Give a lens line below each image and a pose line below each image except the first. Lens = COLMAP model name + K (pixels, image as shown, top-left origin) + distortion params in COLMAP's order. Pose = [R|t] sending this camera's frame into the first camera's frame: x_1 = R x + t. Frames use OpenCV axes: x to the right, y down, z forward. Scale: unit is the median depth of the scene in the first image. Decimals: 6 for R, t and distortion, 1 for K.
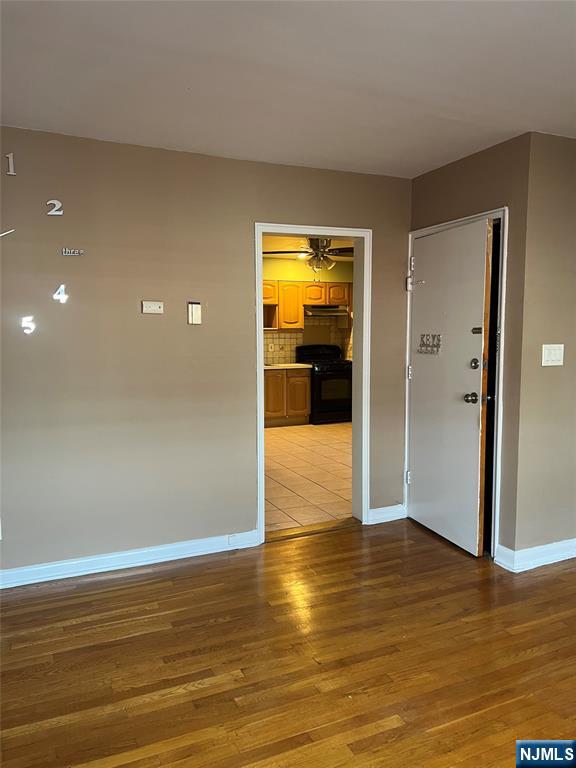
lens RADIAL K [[575.9, 0, 292.5], [0, 575.9, 388.0], [0, 0, 1]] dist [0.059698, -0.066749]
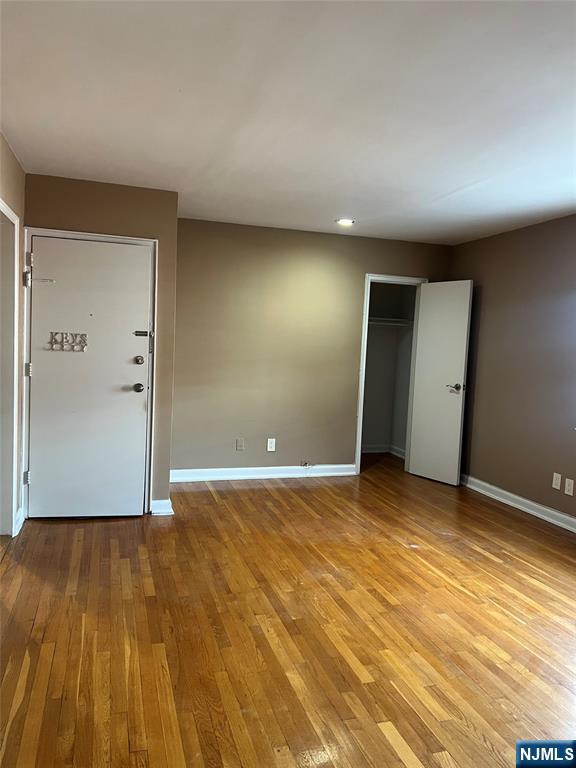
lens RADIAL K [[575.9, 0, 293.7], [0, 575.9, 387.5], [0, 0, 1]] dist [0.059698, -0.066749]
pose [[0.130681, -0.060457, 0.989579, -0.884918], [0.046995, 0.997395, 0.054729, -0.036826], [-0.990310, 0.039353, 0.133182, 0.524429]]
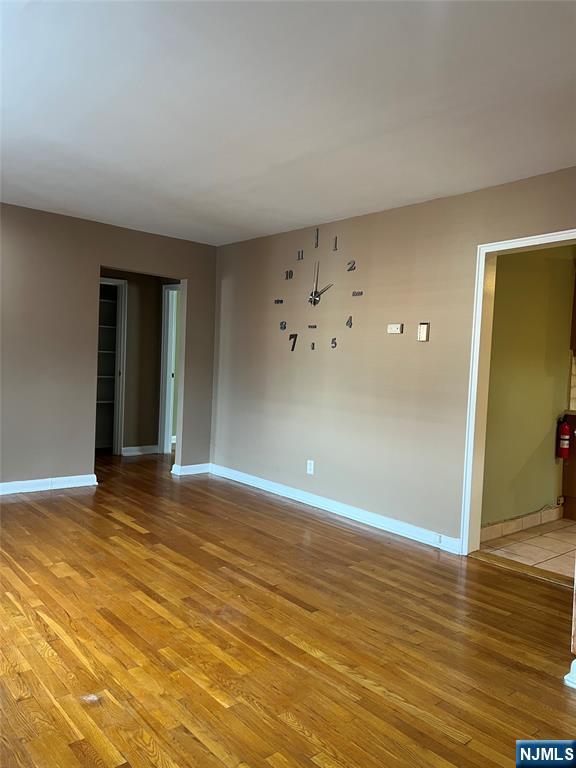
lens RADIAL K [[575.9, 0, 291.4], [0, 575.9, 387.9], [0, 0, 1]] dist [0.059698, -0.066749]
pose [[0.270912, 0.061410, -0.960643, 0.940893], [-0.133408, 0.990728, 0.025711, -0.010675], [0.953315, 0.121192, 0.276593, 0.442190]]
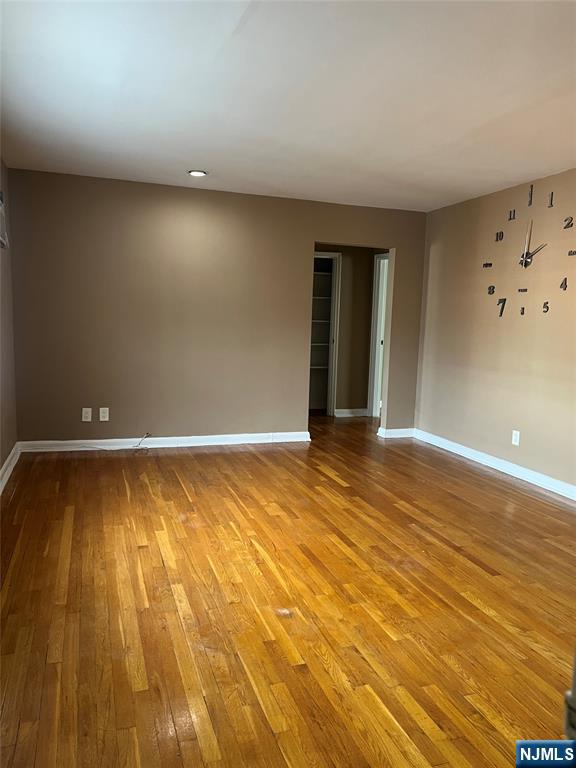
lens RADIAL K [[575.9, 0, 291.5], [0, 575.9, 386.7], [0, 0, 1]] dist [0.059698, -0.066749]
pose [[-0.107537, 0.117346, -0.987252, 1.009545], [-0.119370, 0.984302, 0.129998, -0.022117], [0.987009, 0.131828, -0.091841, 0.490733]]
